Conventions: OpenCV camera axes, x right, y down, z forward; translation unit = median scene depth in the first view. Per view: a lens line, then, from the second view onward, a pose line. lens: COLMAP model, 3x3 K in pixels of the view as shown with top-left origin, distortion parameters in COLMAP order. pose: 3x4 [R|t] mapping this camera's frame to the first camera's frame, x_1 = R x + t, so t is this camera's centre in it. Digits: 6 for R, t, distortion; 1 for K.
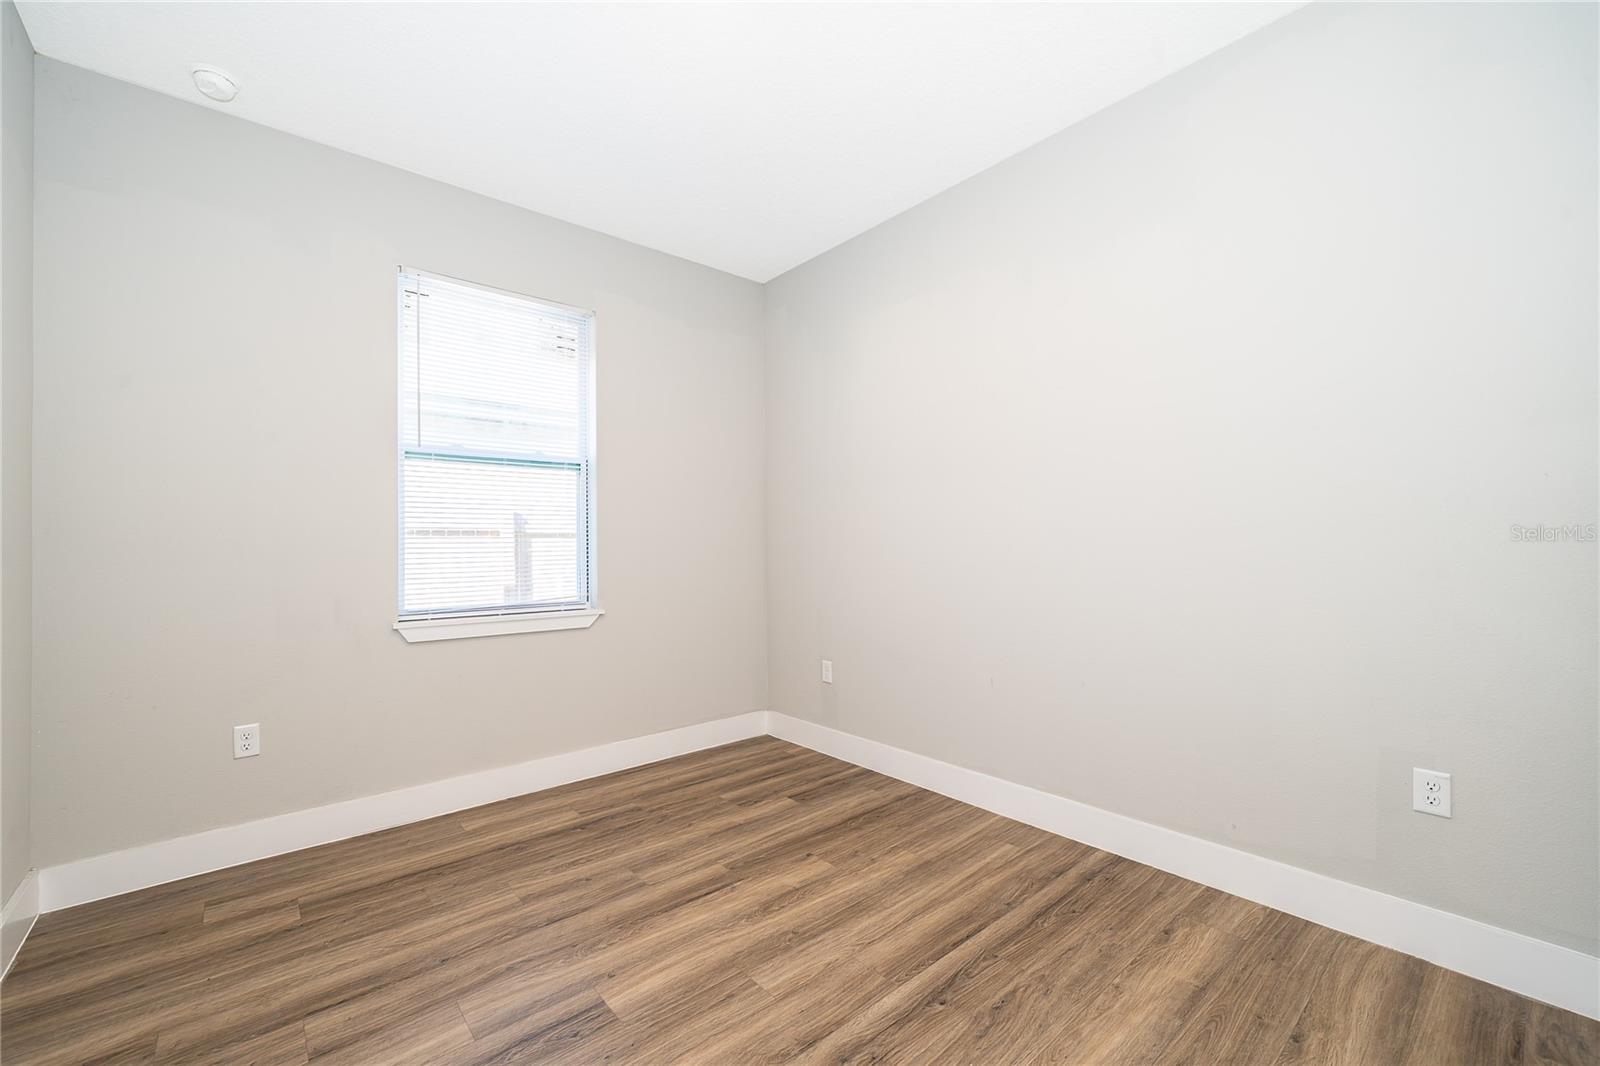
lens RADIAL K [[647.3, 0, 787.9], [0, 647.3, 549.2], [0, 0, 1]] dist [-0.007514, -0.000142]
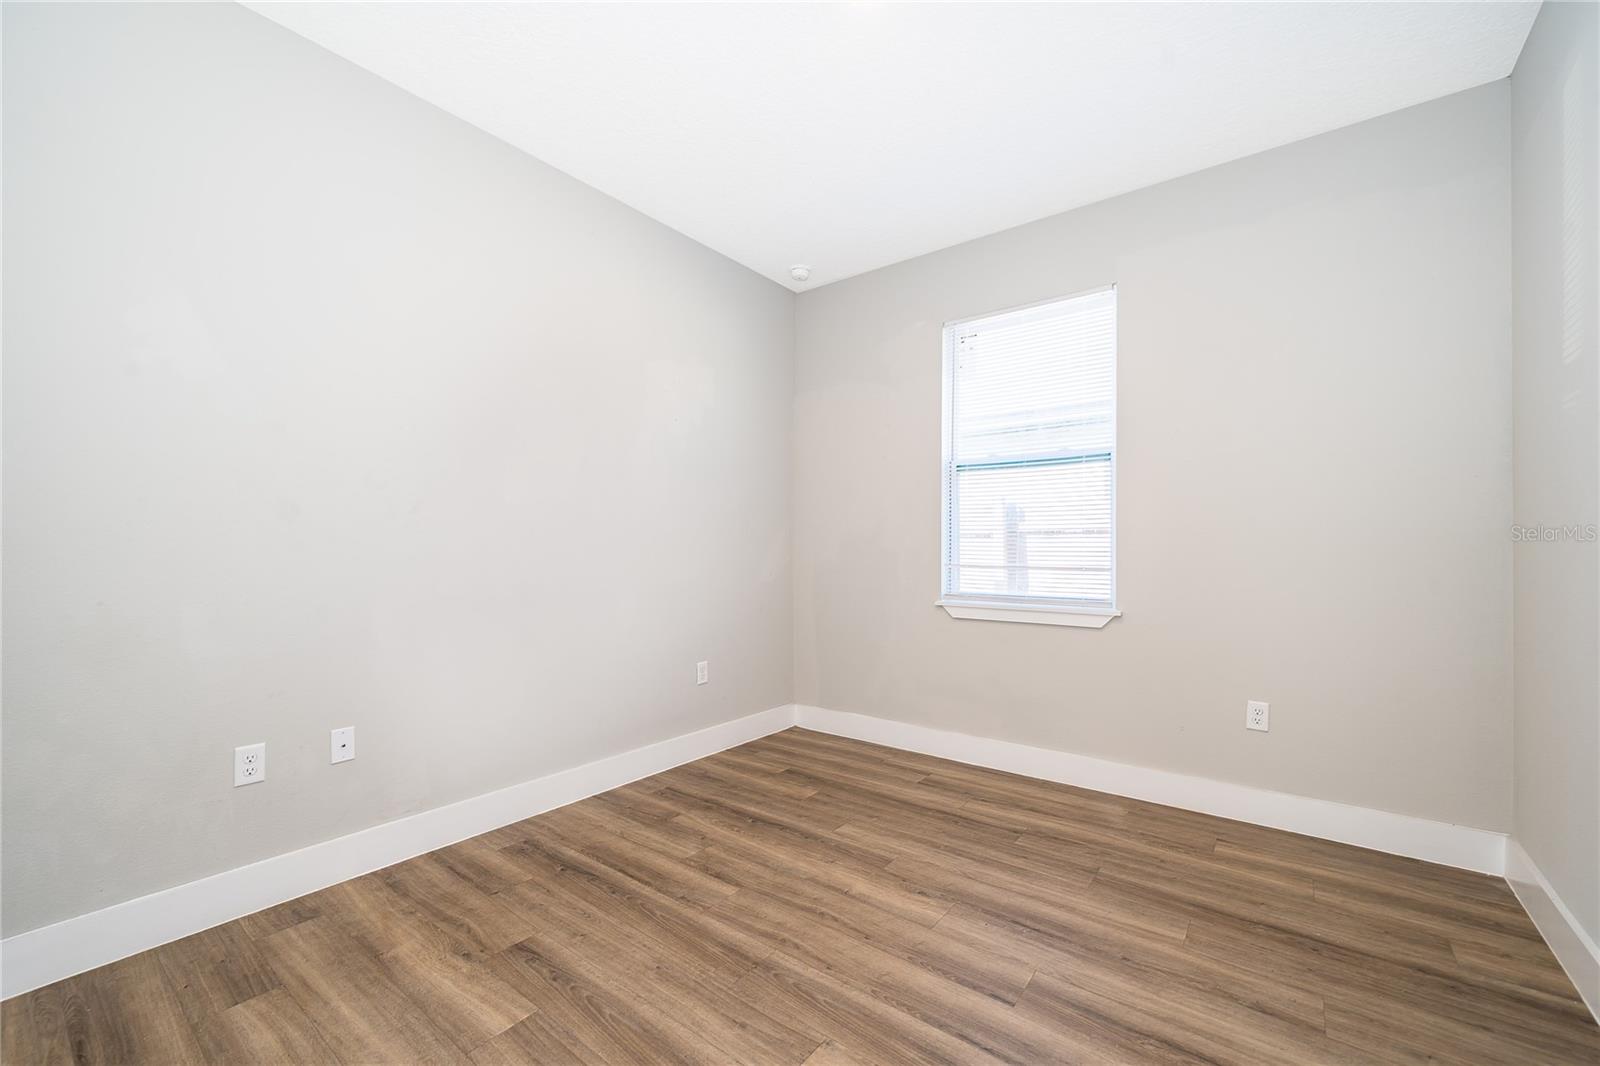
lens RADIAL K [[651.2, 0, 796.0], [0, 651.2, 526.9], [0, 0, 1]] dist [-0.000424, 0.000077]
pose [[0.207971, -0.021330, -0.977902, 0.563755], [-0.006939, 0.999705, -0.023281, -0.004028], [0.978110, 0.011628, 0.207762, 0.442052]]
